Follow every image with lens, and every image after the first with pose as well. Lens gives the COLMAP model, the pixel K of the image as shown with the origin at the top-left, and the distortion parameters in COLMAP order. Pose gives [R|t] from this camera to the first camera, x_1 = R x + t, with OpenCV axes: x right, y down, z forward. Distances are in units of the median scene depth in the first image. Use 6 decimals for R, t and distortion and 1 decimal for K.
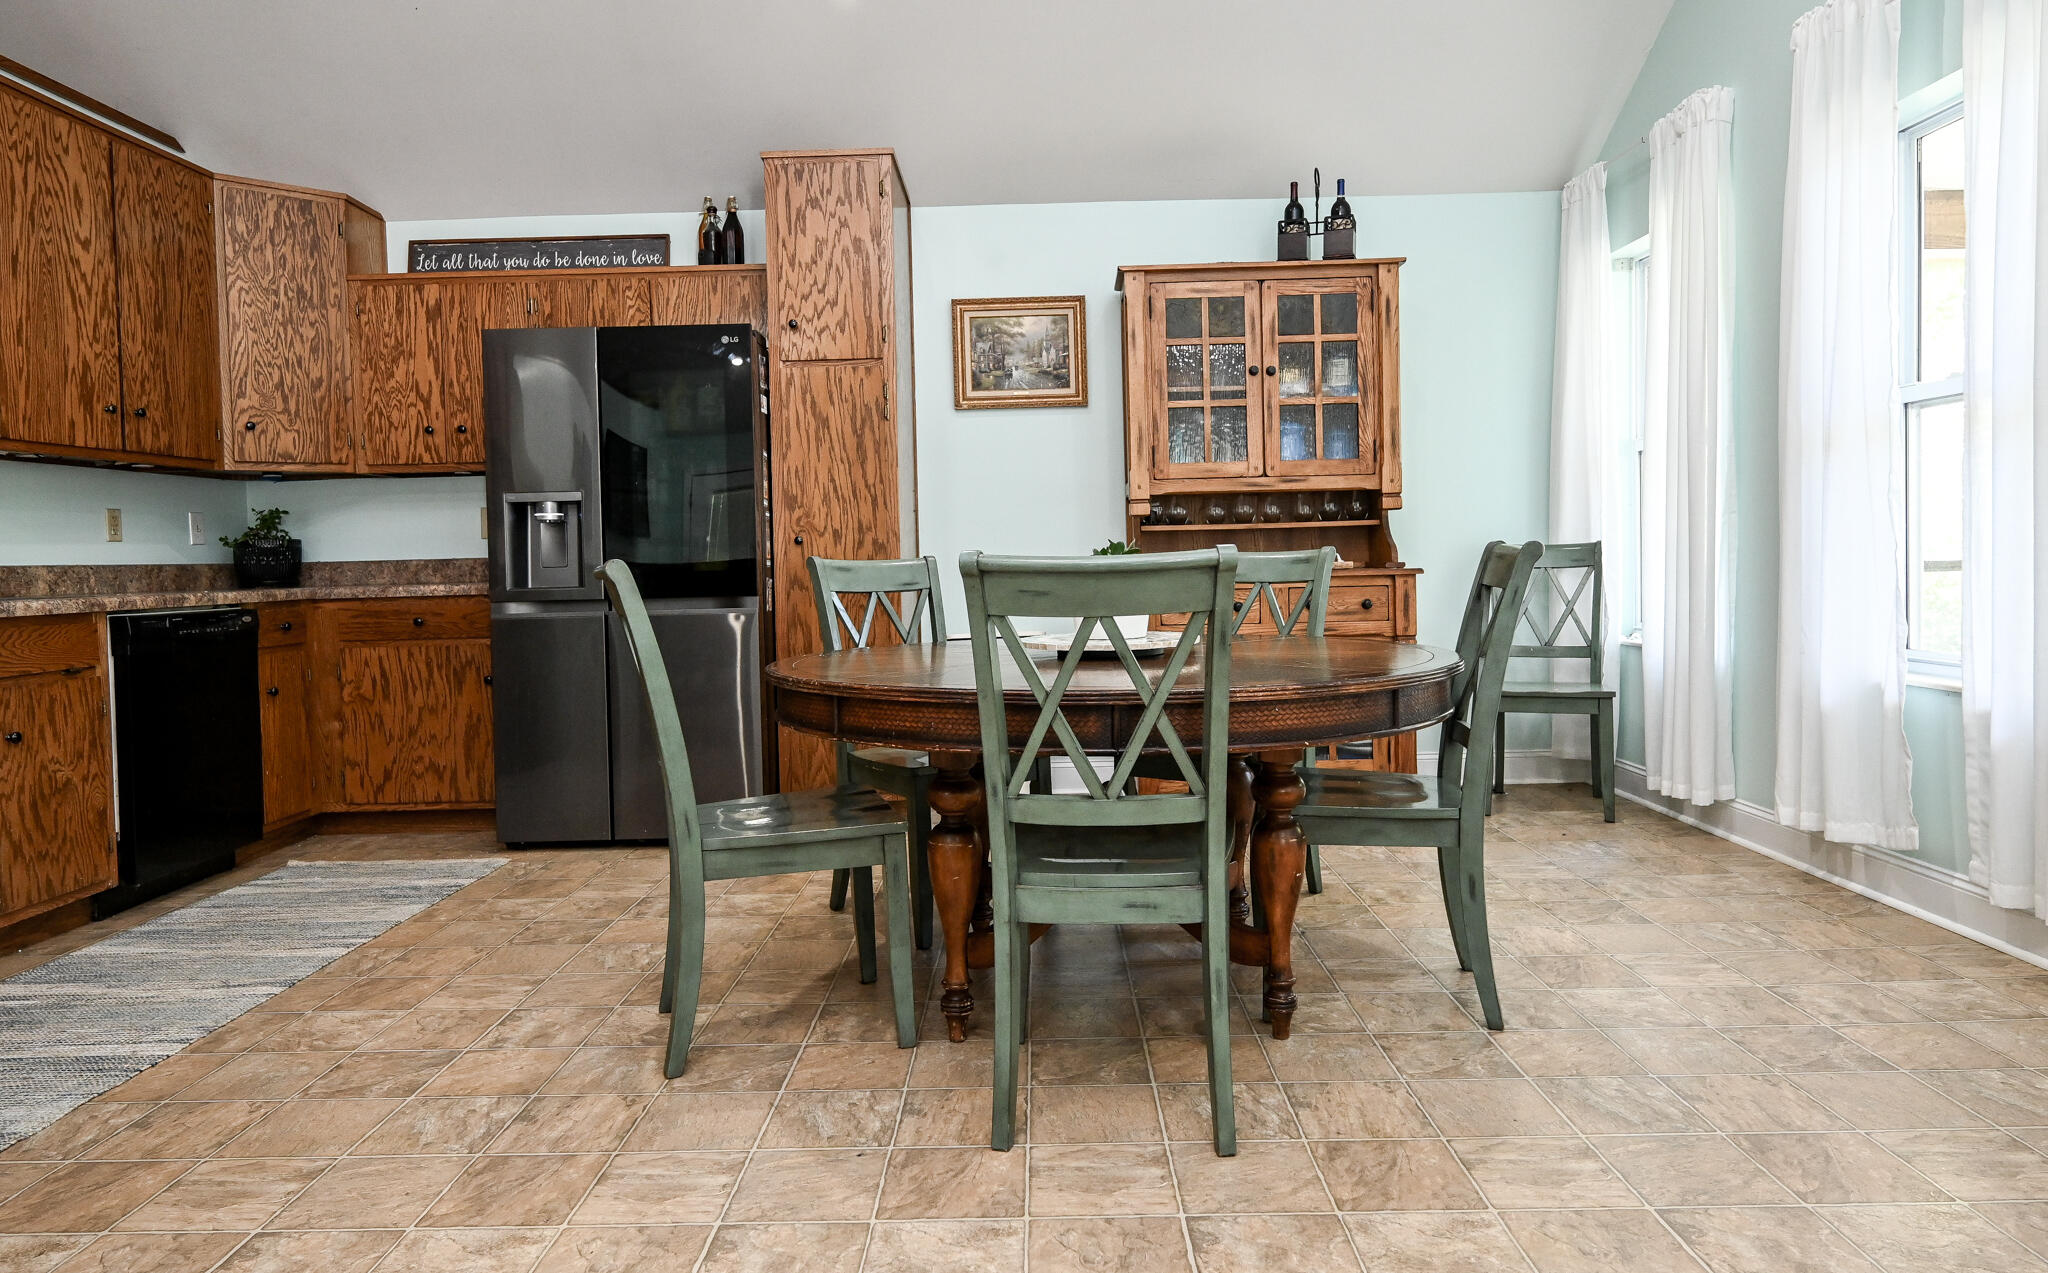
lens RADIAL K [[1228.4, 0, 1020.7], [0, 1228.4, 627.2], [0, 0, 1]] dist [-0.002110, -0.000466]
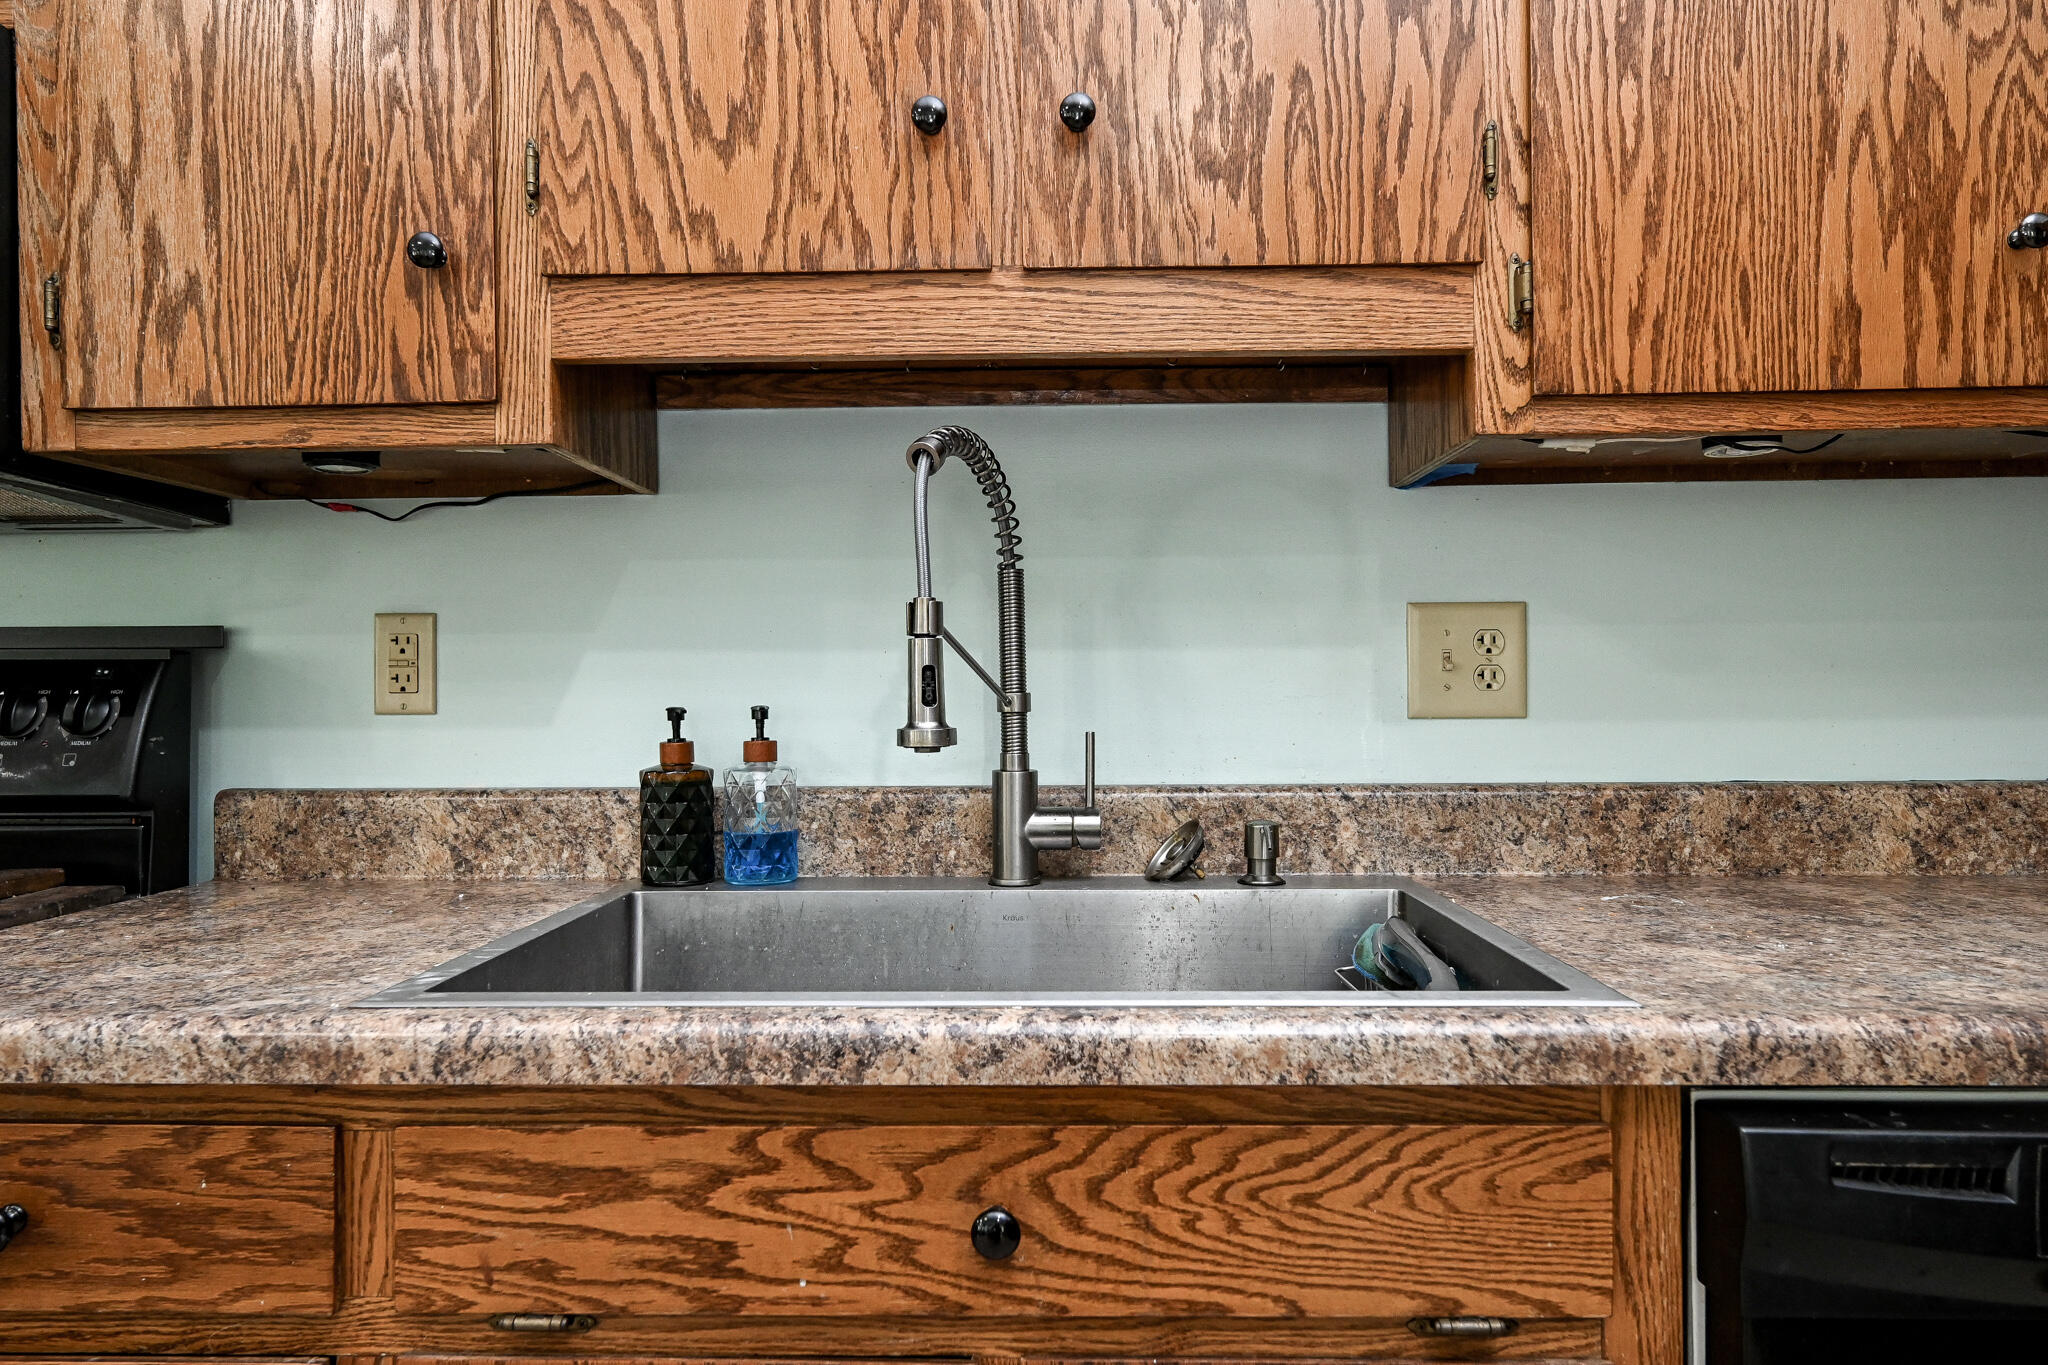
lens RADIAL K [[1250.4, 0, 1021.4], [0, 1250.4, 689.6], [0, 0, 1]] dist [0.004974, 0.002149]
pose [[-0.003123, 0.001947, -0.999993, -0.478899], [-0.049606, 0.998767, 0.002100, -0.069466], [0.998764, 0.049612, -0.003022, 0.807816]]
